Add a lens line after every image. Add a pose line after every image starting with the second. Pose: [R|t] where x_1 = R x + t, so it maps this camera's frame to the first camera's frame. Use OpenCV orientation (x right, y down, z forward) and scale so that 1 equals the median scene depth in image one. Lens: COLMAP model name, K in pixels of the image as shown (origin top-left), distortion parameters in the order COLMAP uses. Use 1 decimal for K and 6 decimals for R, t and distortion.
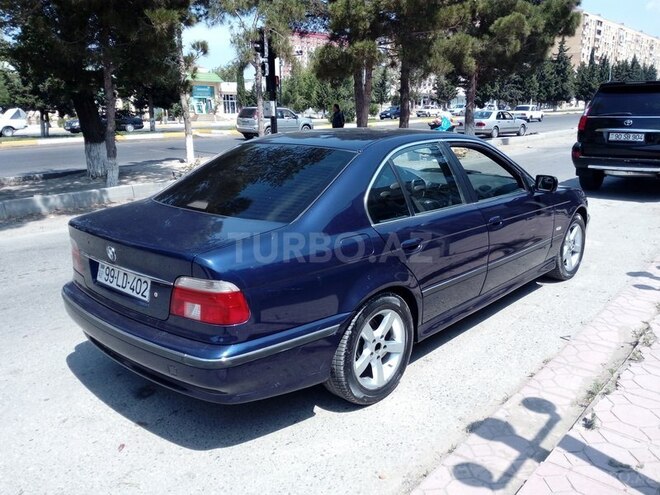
lens RADIAL K [[543.5, 0, 336.9], [0, 543.5, 248.0], [0, 0, 1]] dist [0.029685, -0.059493]
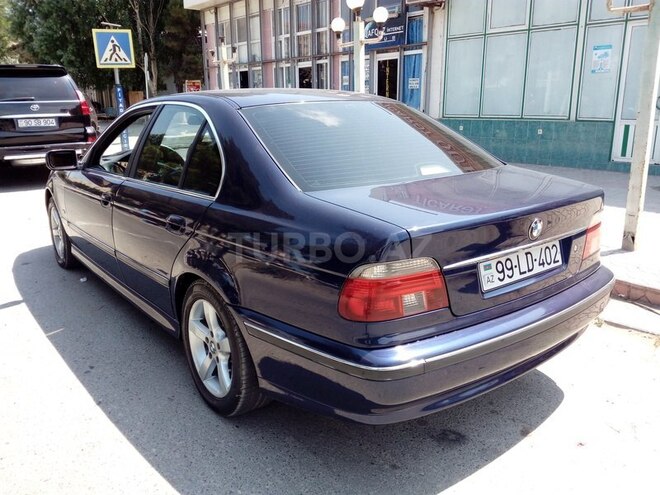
lens RADIAL K [[543.5, 0, 336.9], [0, 543.5, 248.0], [0, 0, 1]] dist [0.029685, -0.059493]
pose [[0.176108, -0.249464, 0.952236, -0.739923], [0.251296, 0.946696, 0.201538, -0.116328], [-0.951754, 0.203801, 0.229410, 0.678602]]
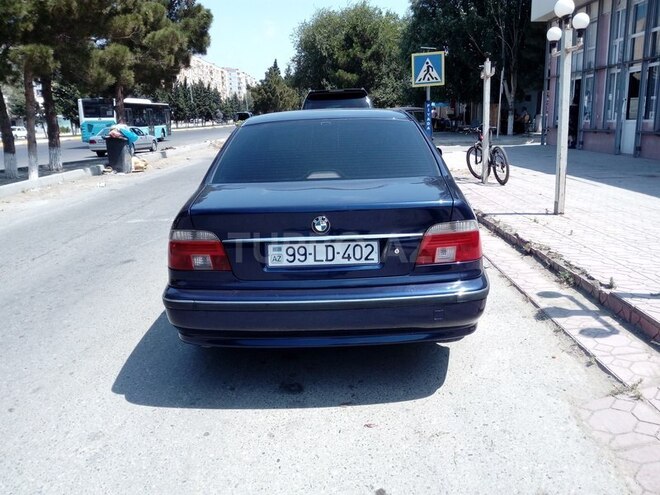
lens RADIAL K [[543.5, 0, 336.9], [0, 543.5, 248.0], [0, 0, 1]] dist [0.029685, -0.059493]
pose [[0.754713, -0.165780, 0.634764, -0.611068], [0.188535, 0.981539, 0.032184, 0.015149], [-0.628381, 0.095386, 0.772036, 0.169178]]
